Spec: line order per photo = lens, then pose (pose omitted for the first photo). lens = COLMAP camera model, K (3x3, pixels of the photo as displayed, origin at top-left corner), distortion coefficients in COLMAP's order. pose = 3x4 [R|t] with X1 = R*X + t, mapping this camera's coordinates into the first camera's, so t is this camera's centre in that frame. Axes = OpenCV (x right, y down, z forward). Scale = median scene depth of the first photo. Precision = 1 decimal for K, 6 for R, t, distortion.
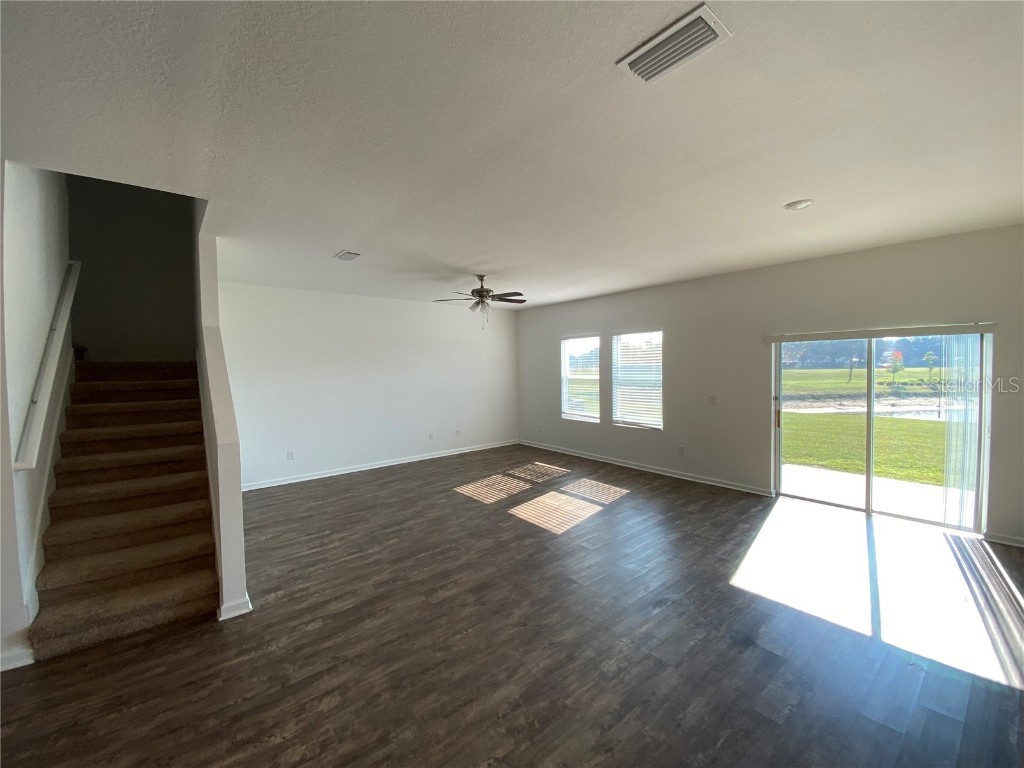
lens RADIAL K [[416.2, 0, 509.1], [0, 416.2, 380.2], [0, 0, 1]] dist [0.021815, -0.021011]
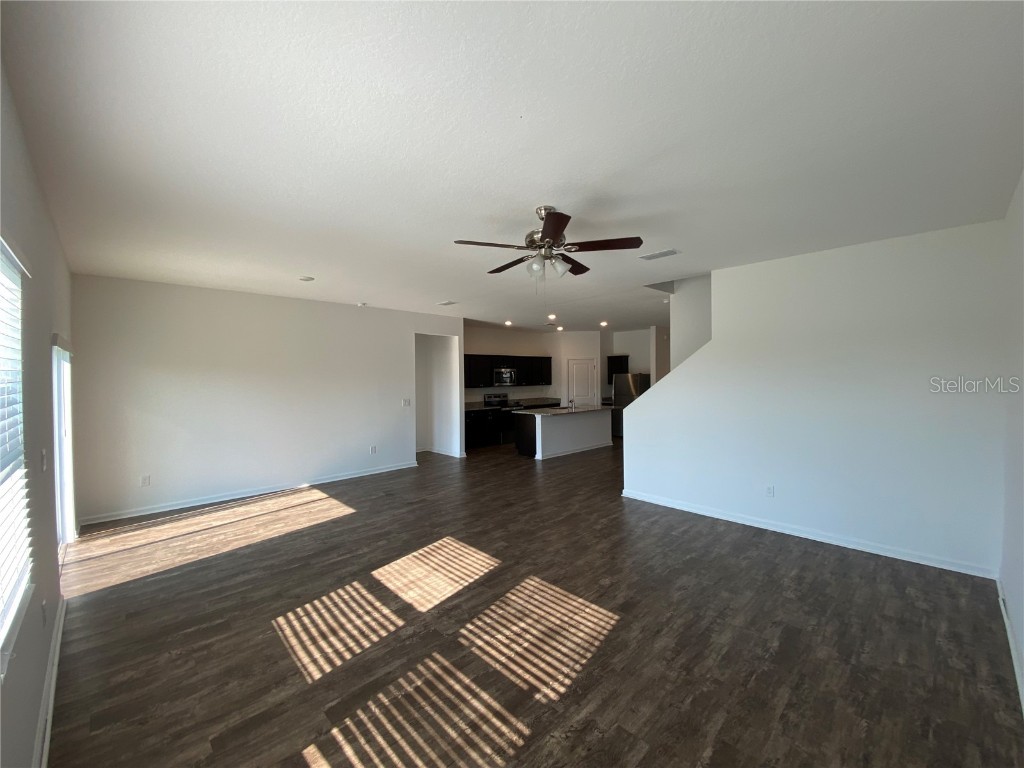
lens RADIAL K [[416.2, 0, 509.1], [0, 416.2, 380.2], [0, 0, 1]] dist [0.021815, -0.021011]
pose [[-0.996379, 0.025077, -0.081242, 0.038172], [0.021340, 0.998688, 0.046539, -0.061661], [0.082302, 0.044637, -0.995607, 1.840647]]
